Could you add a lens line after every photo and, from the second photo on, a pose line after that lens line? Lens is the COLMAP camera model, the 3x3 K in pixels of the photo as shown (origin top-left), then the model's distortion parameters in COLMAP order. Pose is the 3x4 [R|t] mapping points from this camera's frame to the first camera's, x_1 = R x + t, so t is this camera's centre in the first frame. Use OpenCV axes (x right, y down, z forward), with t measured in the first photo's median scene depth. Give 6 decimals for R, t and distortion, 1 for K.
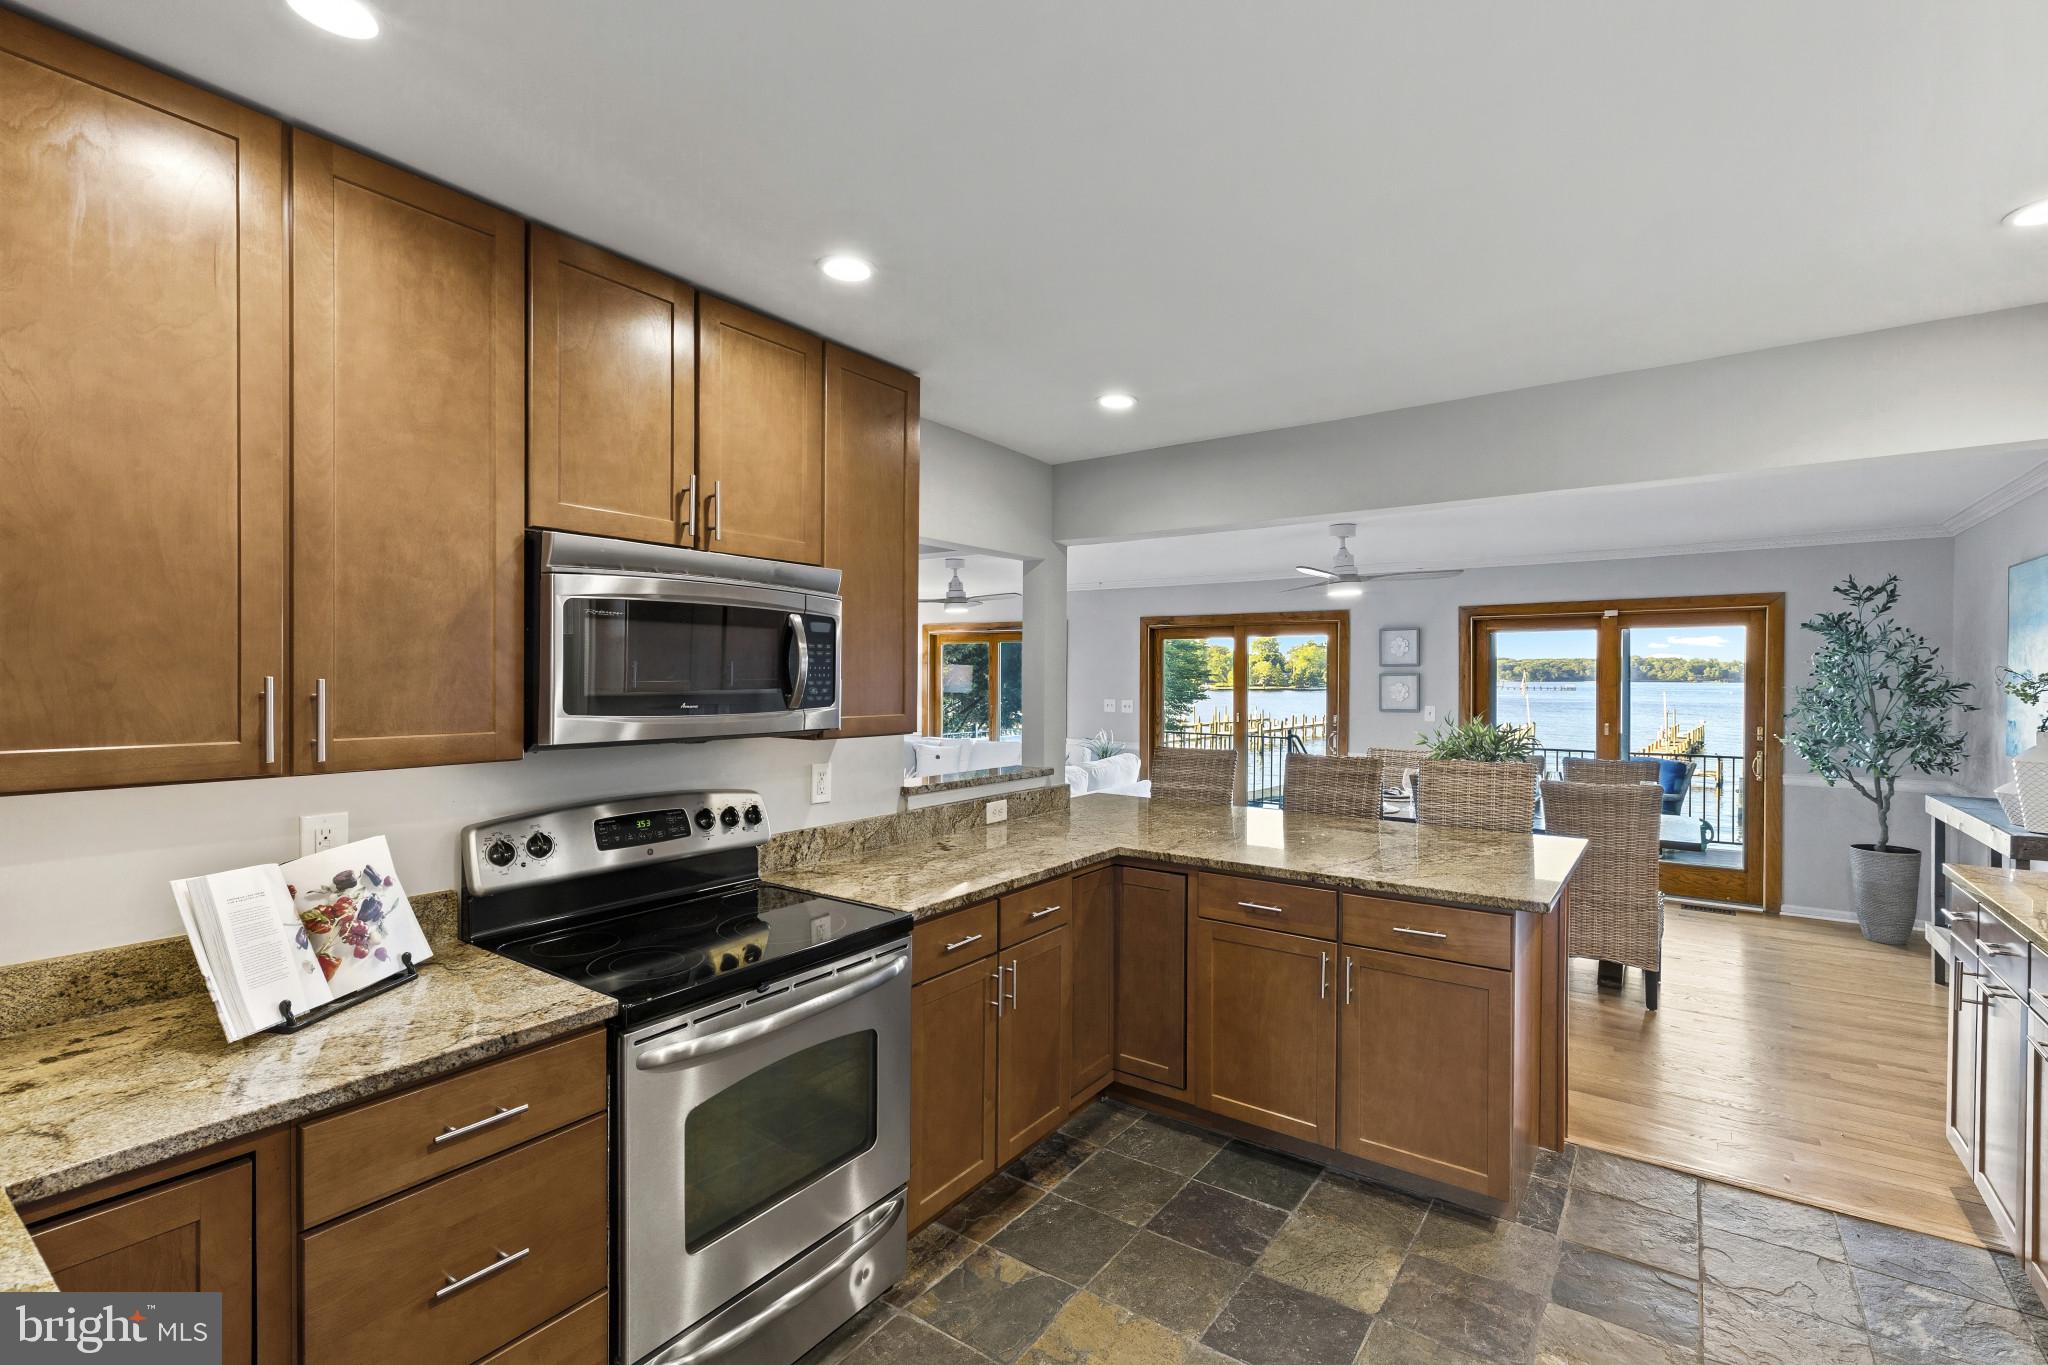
lens RADIAL K [[930.0, 0, 1037.8], [0, 930.0, 666.1], [0, 0, 1]] dist [0.000631, 0.000137]
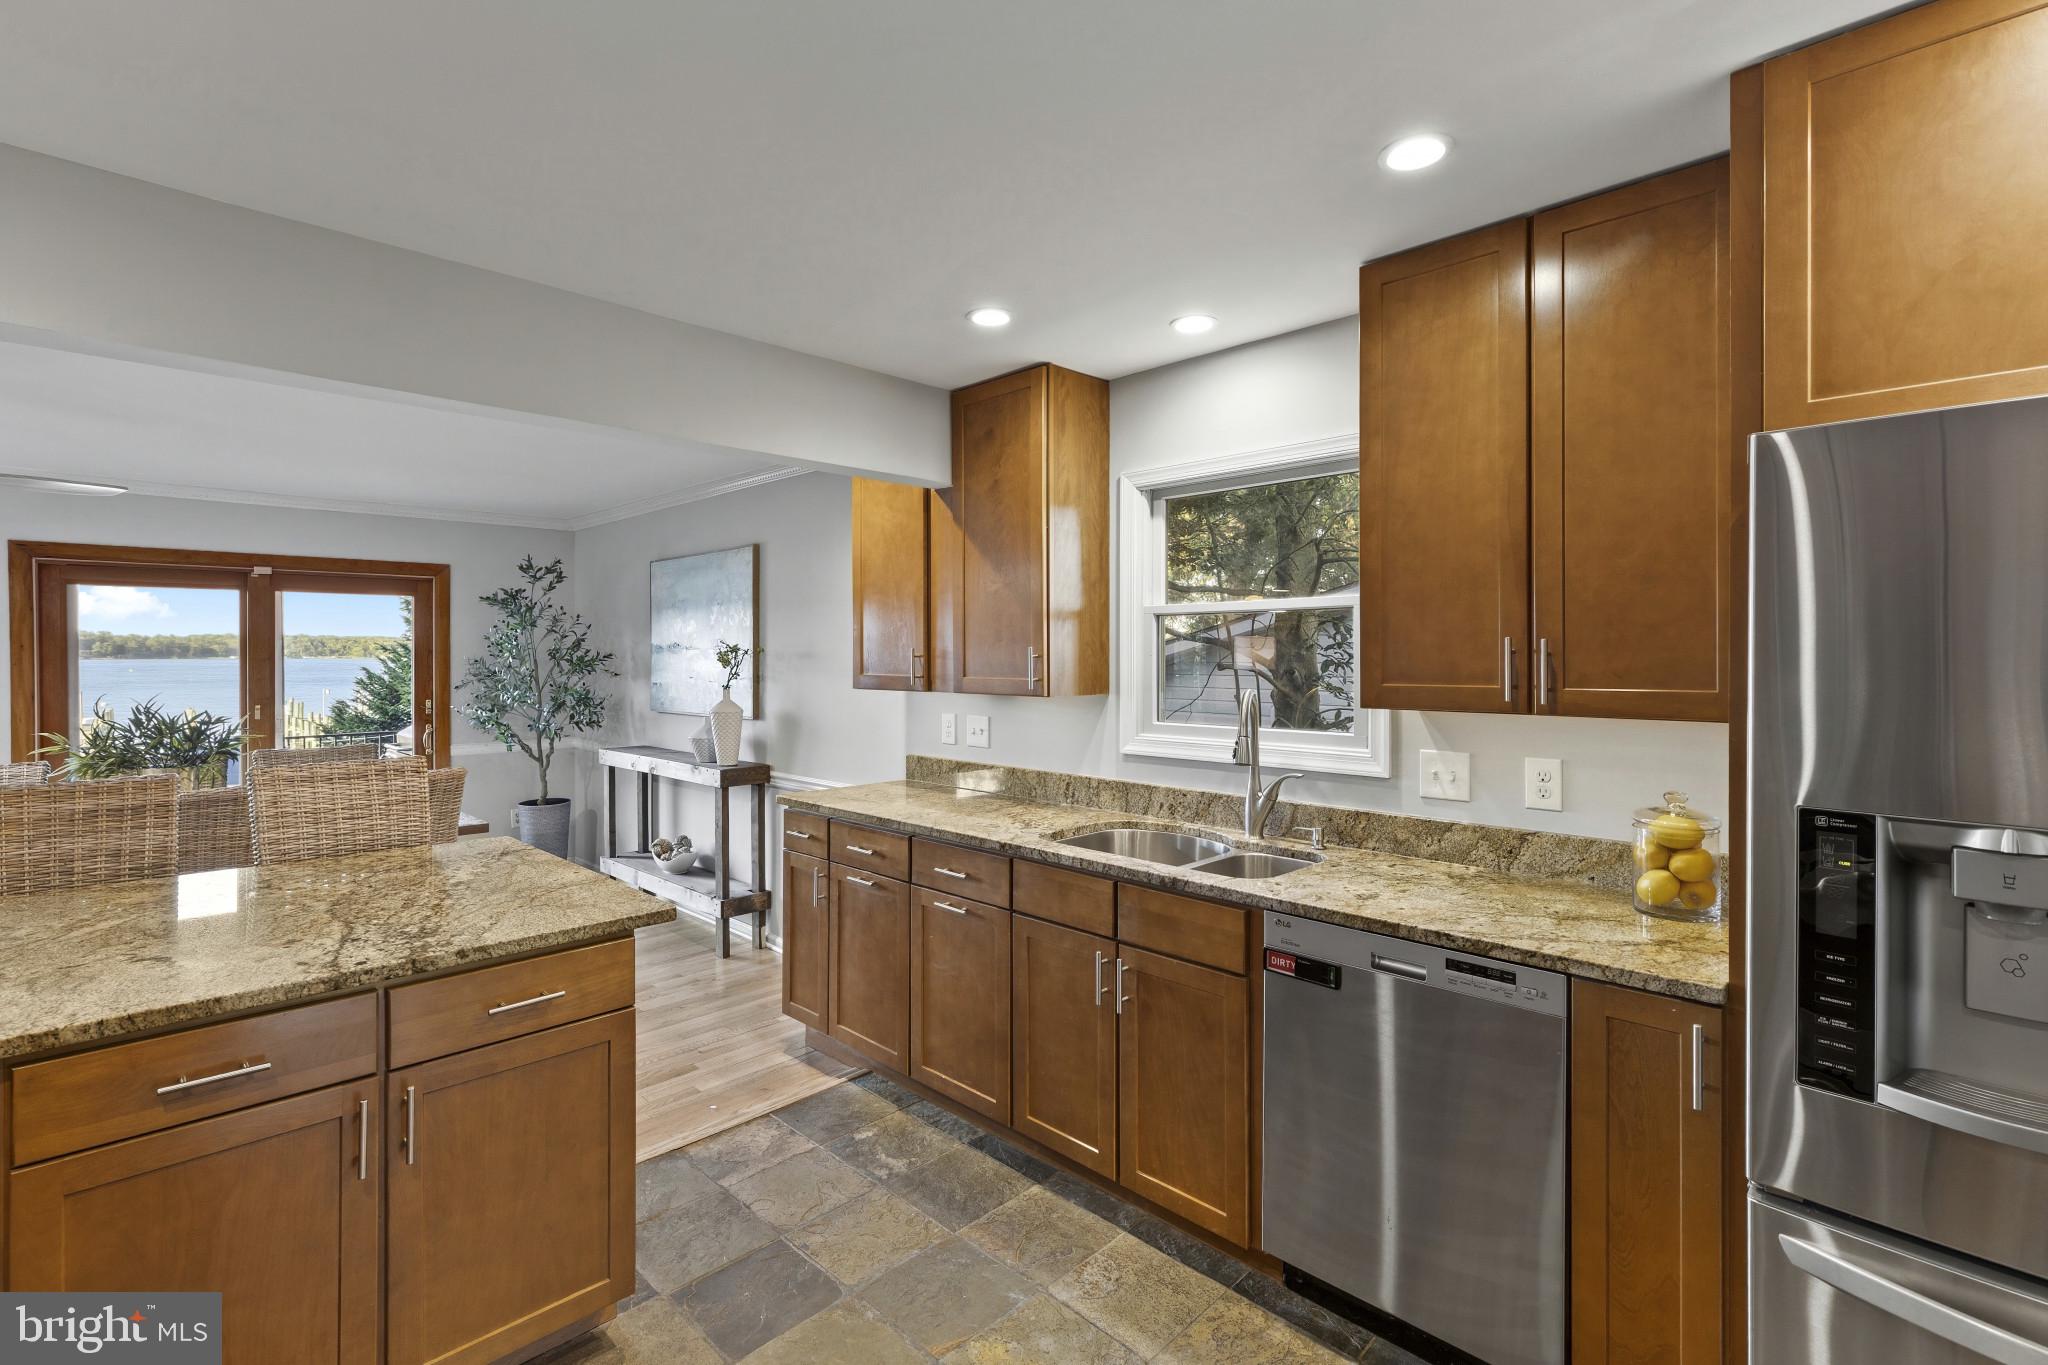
lens RADIAL K [[930.0, 0, 1037.8], [0, 930.0, 666.1], [0, 0, 1]] dist [0.000631, 0.000137]
pose [[0.158673, -0.014086, 0.987231, -0.099980], [-0.010165, 0.999822, 0.015899, 0.008360], [-0.987279, -0.012558, 0.158502, 0.237422]]
